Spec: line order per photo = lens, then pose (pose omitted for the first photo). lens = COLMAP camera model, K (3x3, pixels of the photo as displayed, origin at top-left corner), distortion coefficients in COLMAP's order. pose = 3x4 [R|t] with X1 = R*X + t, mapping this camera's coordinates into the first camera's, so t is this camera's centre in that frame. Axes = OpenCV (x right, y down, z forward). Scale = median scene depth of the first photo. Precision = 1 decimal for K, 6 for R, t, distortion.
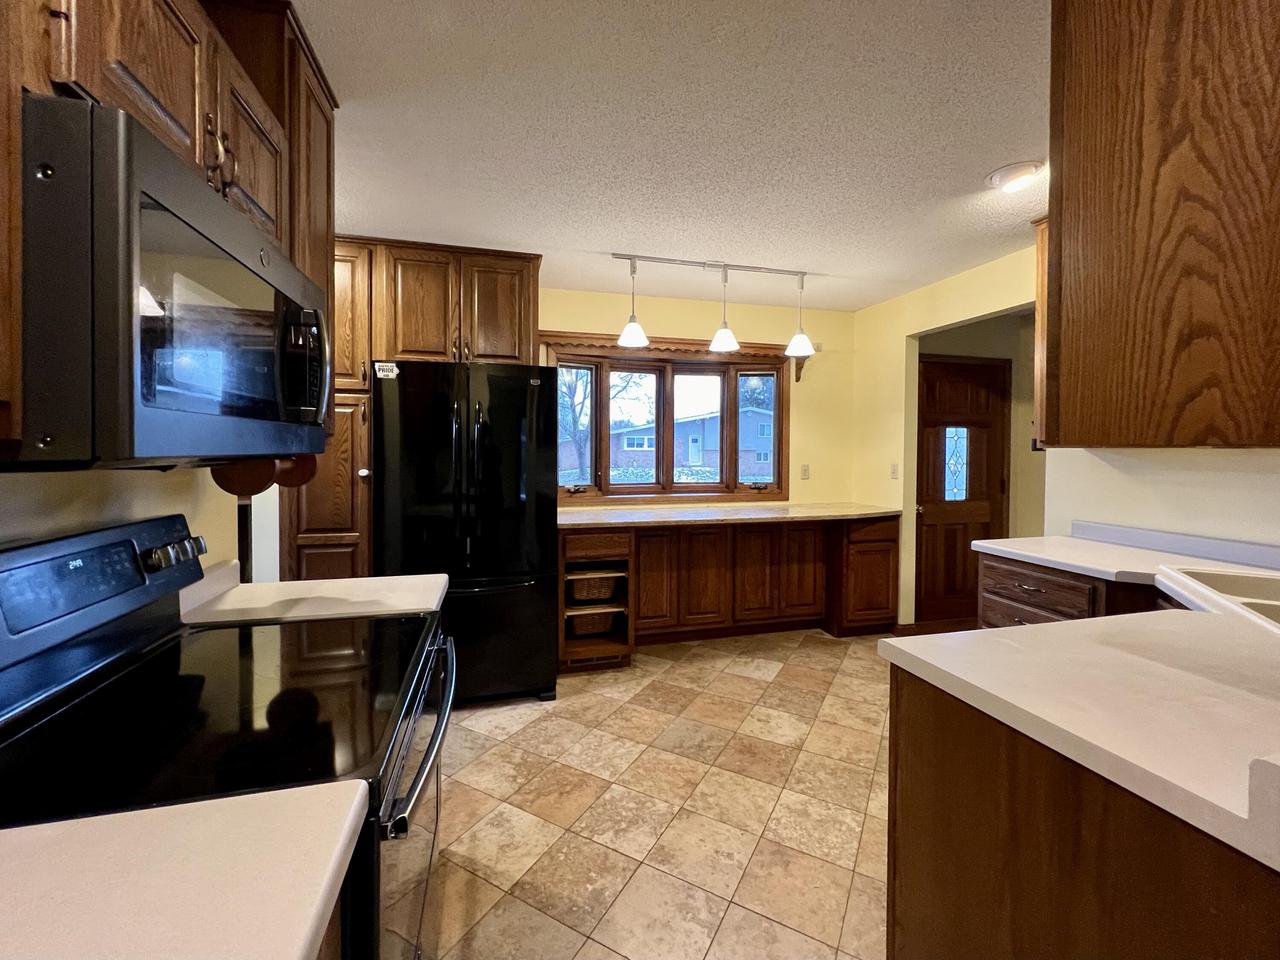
lens RADIAL K [[530.4, 0, 640.0], [0, 530.4, 480.0], [0, 0, 1]] dist [-0.002695, -0.000274]
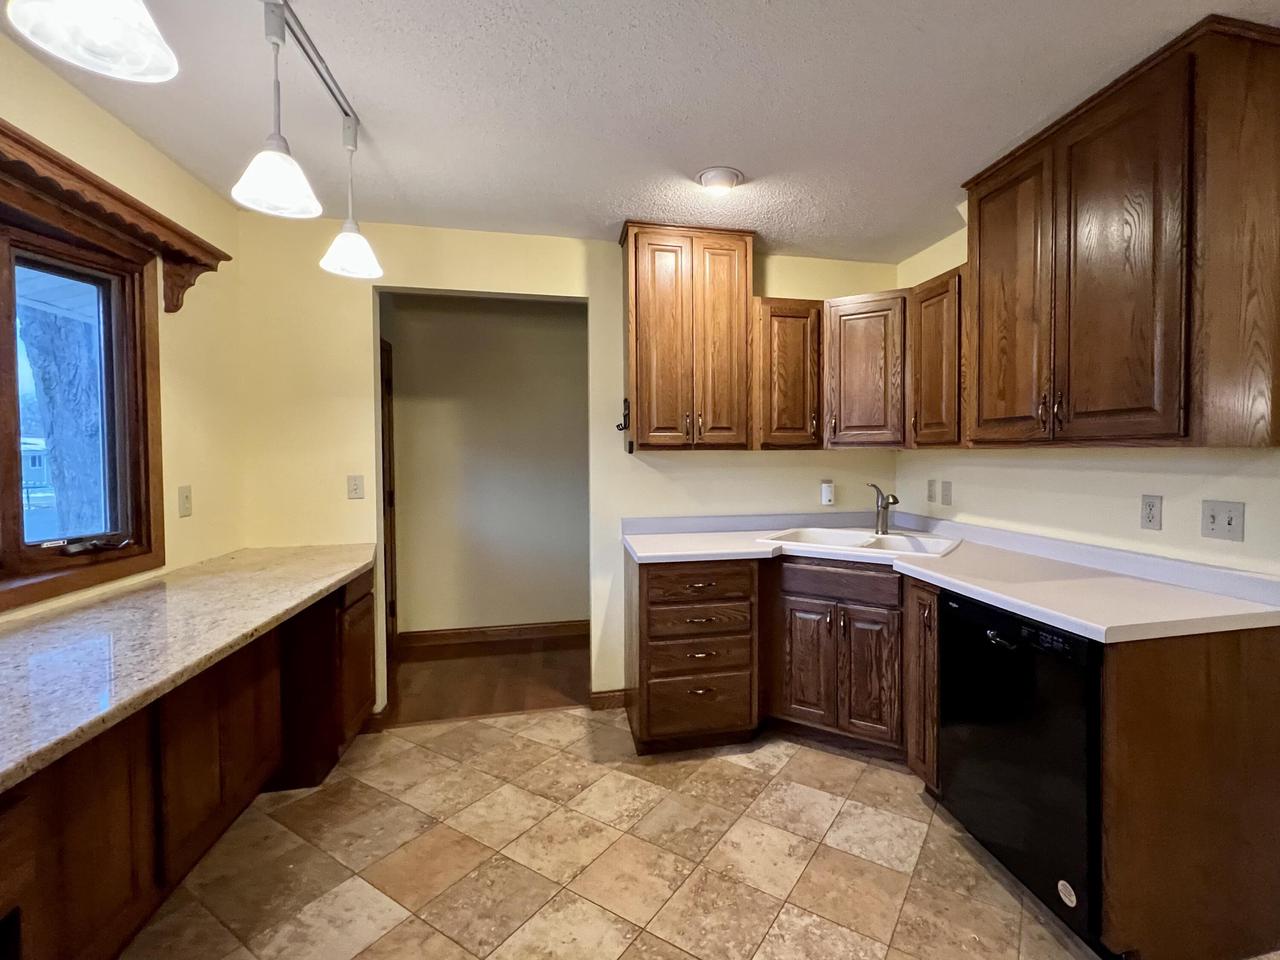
lens RADIAL K [[608.5, 0, 640.0], [0, 608.5, 480.0], [0, 0, 1]] dist [-0.001006, -0.000370]
pose [[0.021508, -0.049594, 0.998538, -0.294517], [0.062990, 0.996852, 0.048153, -0.044152], [-0.997782, 0.061863, 0.024564, 0.714614]]
